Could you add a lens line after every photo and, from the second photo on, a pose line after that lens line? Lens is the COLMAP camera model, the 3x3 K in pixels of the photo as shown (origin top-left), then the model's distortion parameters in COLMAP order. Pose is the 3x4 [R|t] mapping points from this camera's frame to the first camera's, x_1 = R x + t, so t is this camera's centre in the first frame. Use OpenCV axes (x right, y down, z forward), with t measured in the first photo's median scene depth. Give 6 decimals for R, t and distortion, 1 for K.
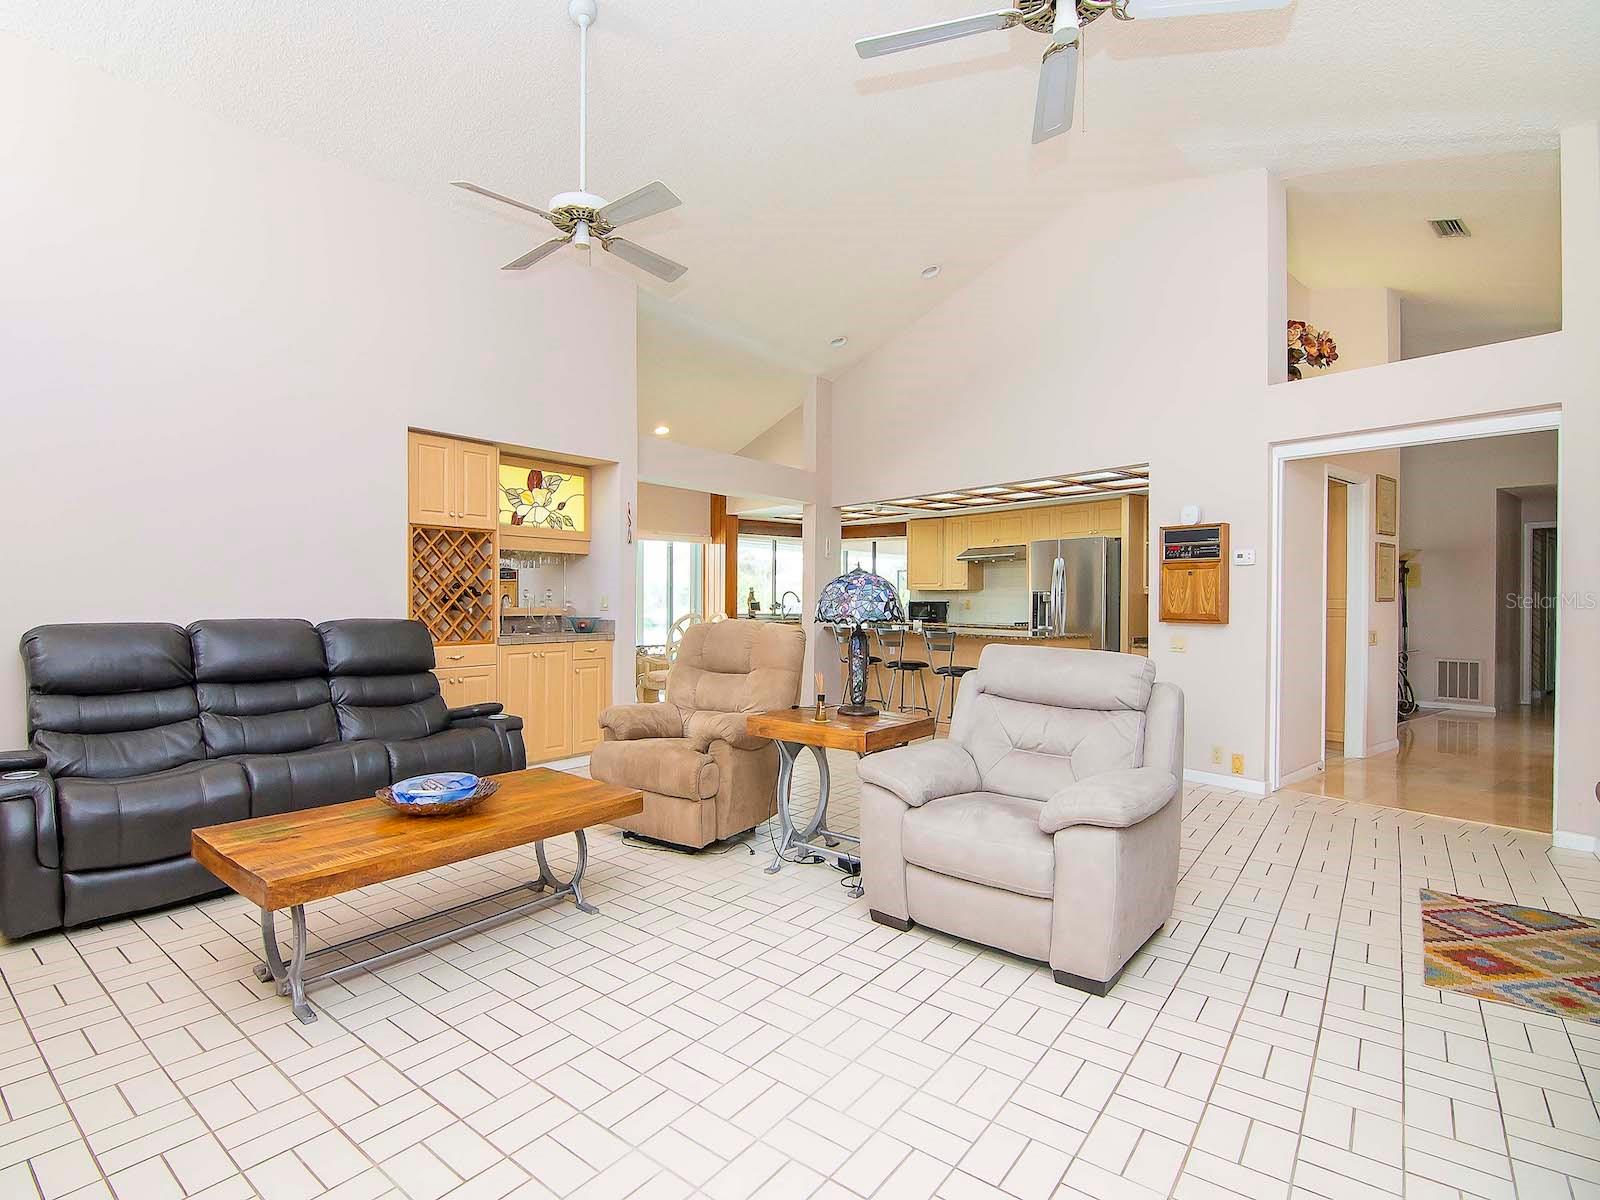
lens RADIAL K [[789.3, 0, 784.5], [0, 789.3, 600.1], [0, 0, 1]] dist [-0.011654, -0.008958]
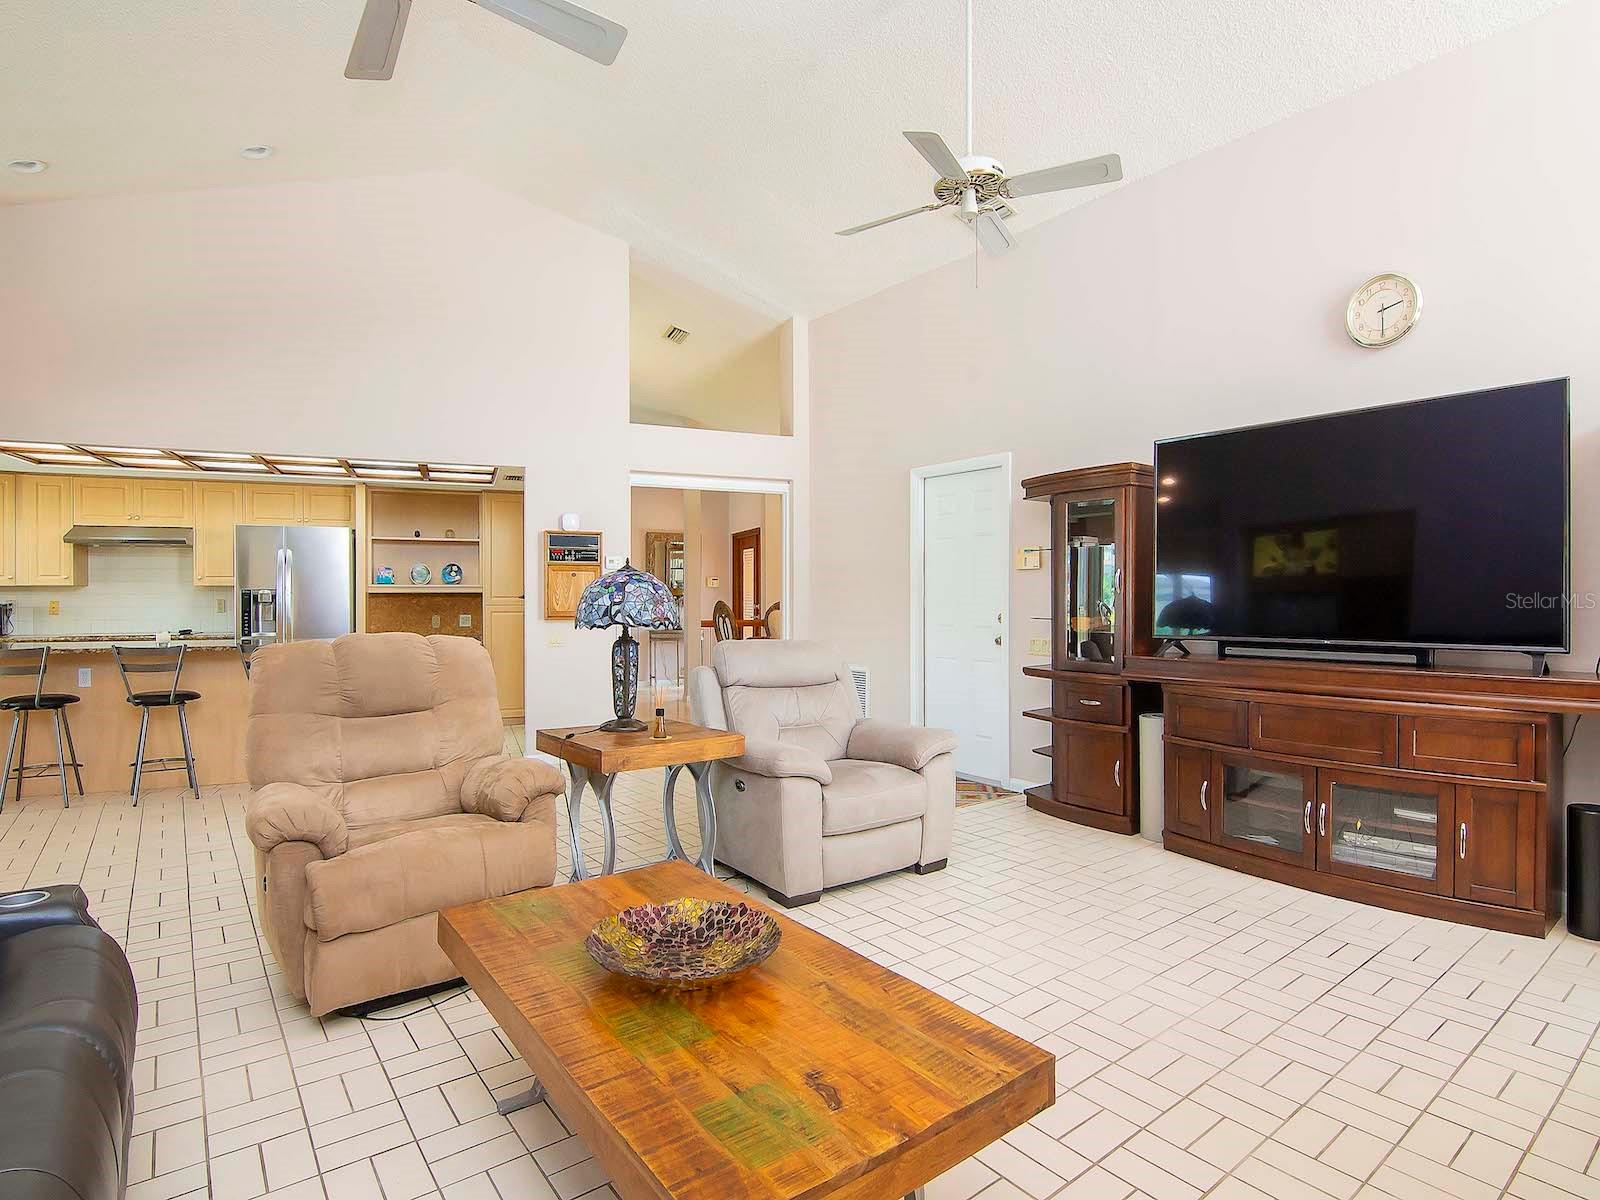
lens RADIAL K [[822.6, 0, 804.5], [0, 822.6, 599.2], [0, 0, 1]] dist [-0.004588, -0.016330]
pose [[0.241651, -0.006933, 0.970339, -0.529915], [0.005025, 0.999970, 0.005893, -0.004773], [-0.970350, 0.003452, 0.241678, 0.405637]]
